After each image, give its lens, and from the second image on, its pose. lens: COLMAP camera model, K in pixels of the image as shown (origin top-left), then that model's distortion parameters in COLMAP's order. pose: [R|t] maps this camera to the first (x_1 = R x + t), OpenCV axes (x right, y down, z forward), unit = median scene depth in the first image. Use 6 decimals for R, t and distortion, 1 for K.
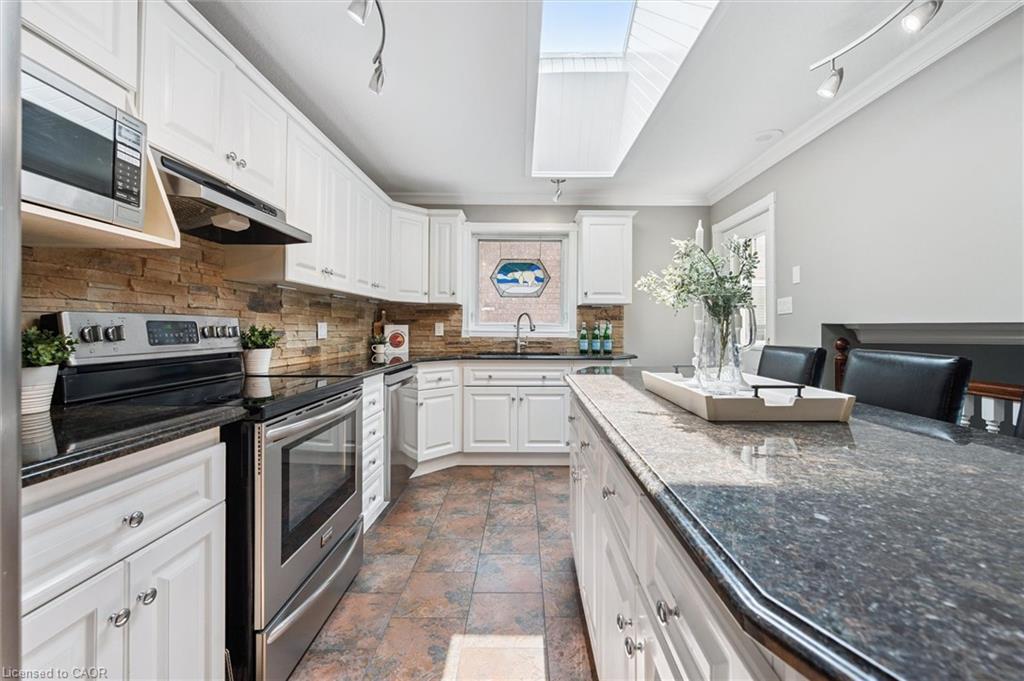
lens RADIAL K [[410.2, 0, 524.3], [0, 410.2, 325.8], [0, 0, 1]] dist [0.000500, -0.000175]
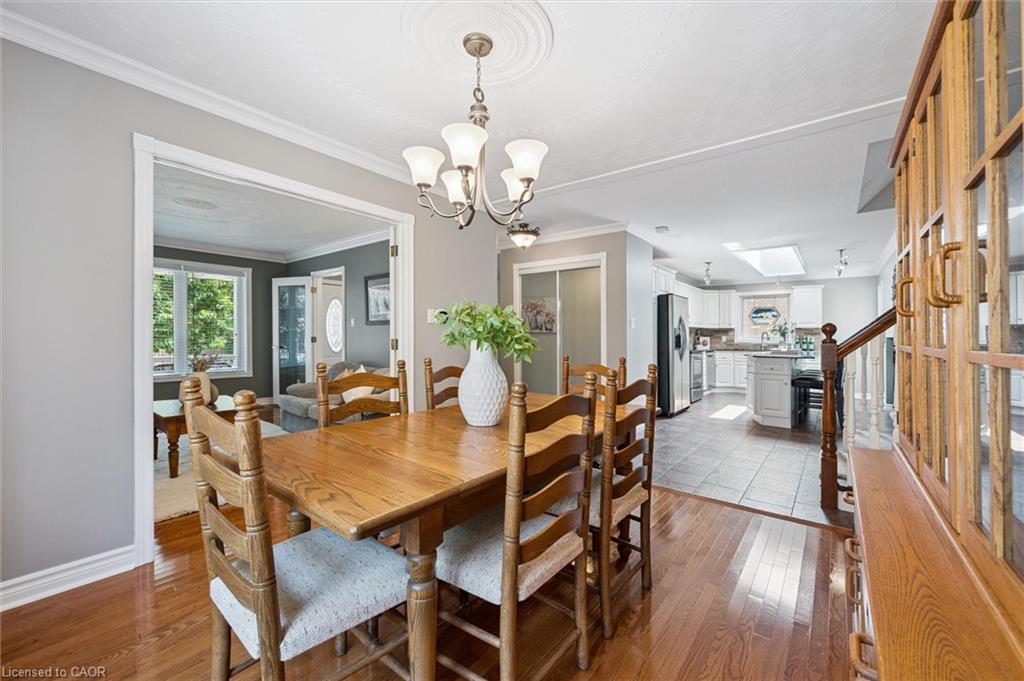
lens RADIAL K [[410.2, 0, 517.2], [0, 410.2, 338.4], [0, 0, 1]] dist [0.000500, -0.000175]
pose [[0.786476, 0.001271, -0.617620, 0.333585], [0.001169, 0.999993, 0.003547, -0.004567], [0.617620, -0.003512, 0.786469, -1.678741]]
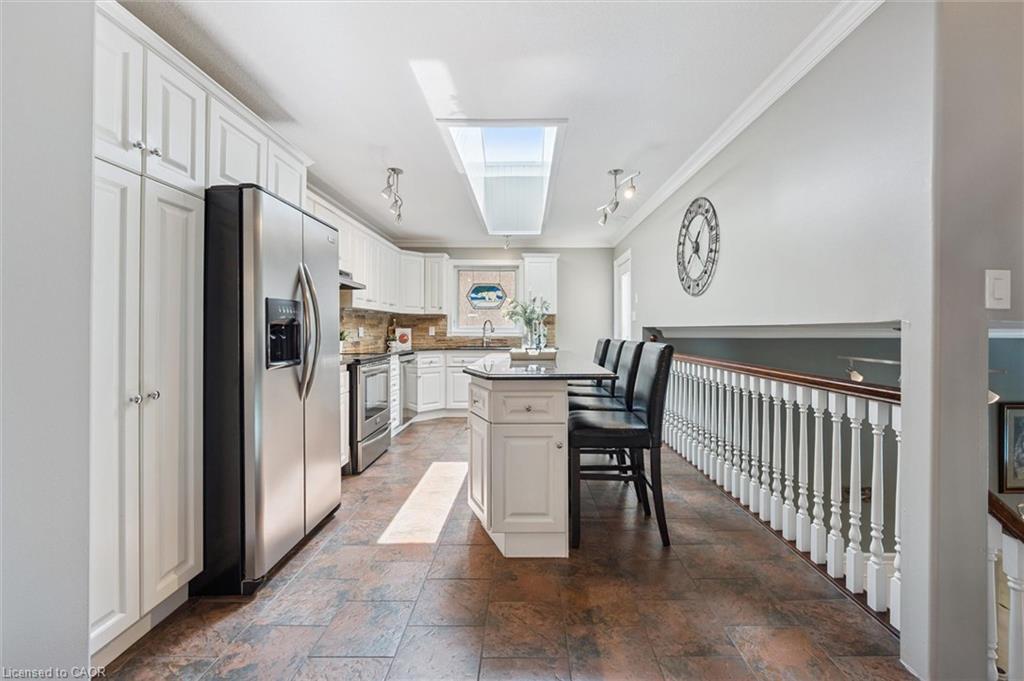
lens RADIAL K [[410.2, 0, 526.7], [0, 410.2, 329.2], [0, 0, 1]] dist [0.000500, -0.000175]
pose [[0.999979, -0.004173, 0.004925, 0.139240], [0.004161, 0.999988, 0.002413, -0.000896], [-0.004935, -0.002392, 0.999985, -0.528280]]
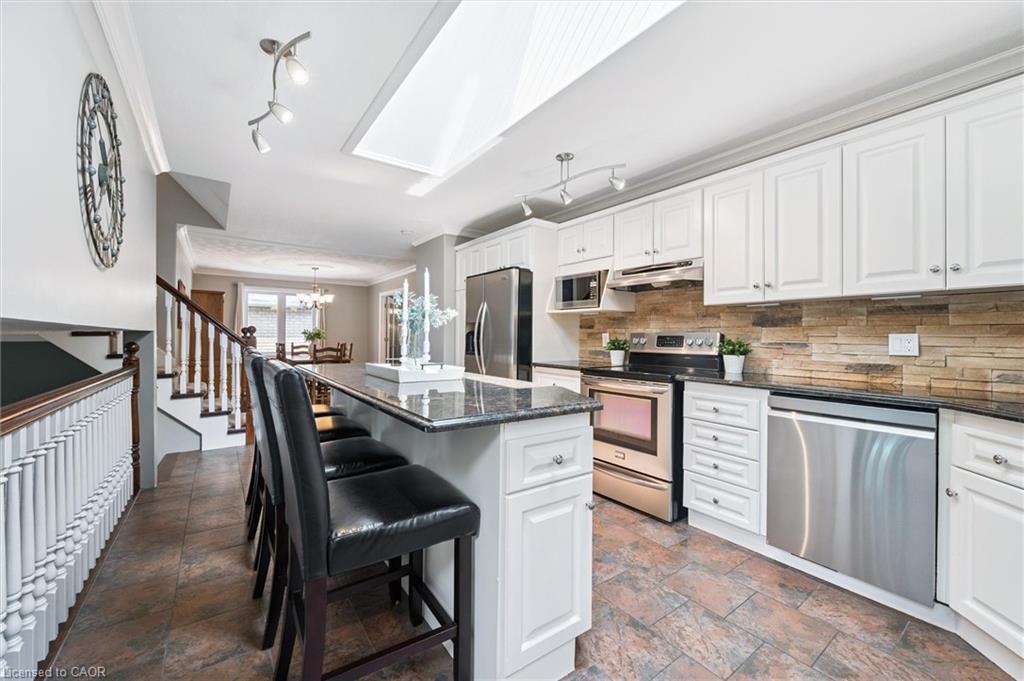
lens RADIAL K [[410.2, 0, 513.9], [0, 410.2, 339.0], [0, 0, 1]] dist [0.000500, -0.000175]
pose [[-0.809127, -0.002499, -0.587629, 0.391264], [-0.003240, 0.999995, 0.000207, 0.002624], [0.587625, 0.002071, -0.809131, 0.900586]]
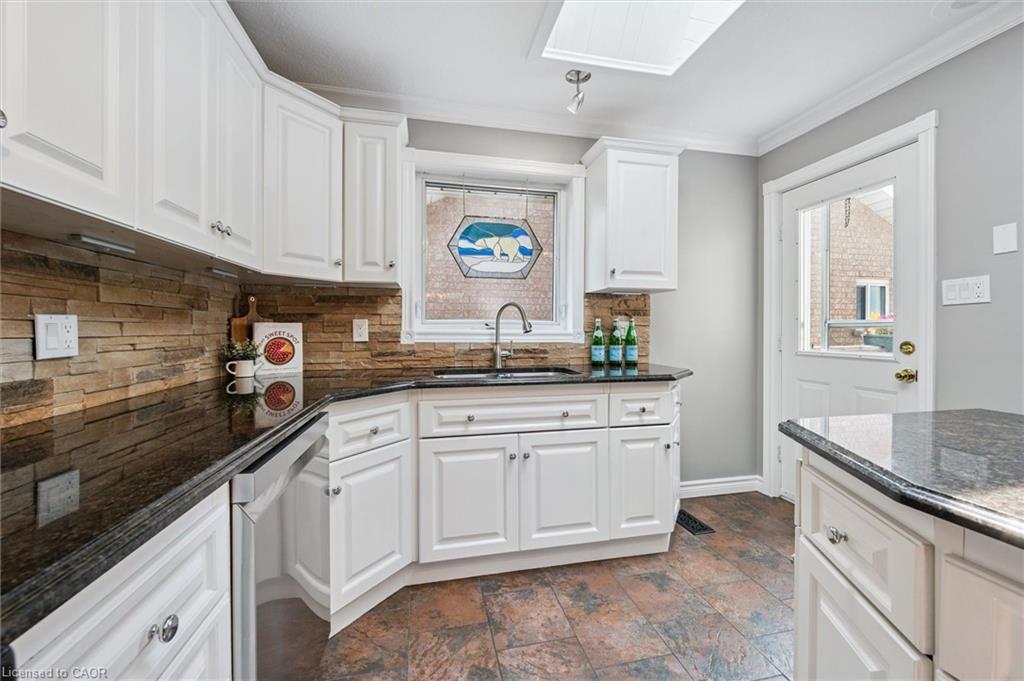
lens RADIAL K [[410.2, 0, 514.5], [0, 410.2, 331.4], [0, 0, 1]] dist [0.000500, -0.000175]
pose [[0.977368, -0.004887, 0.211490, -0.124879], [0.001880, 0.999894, 0.014416, 0.002047], [-0.211538, -0.013692, 0.977274, 0.415076]]
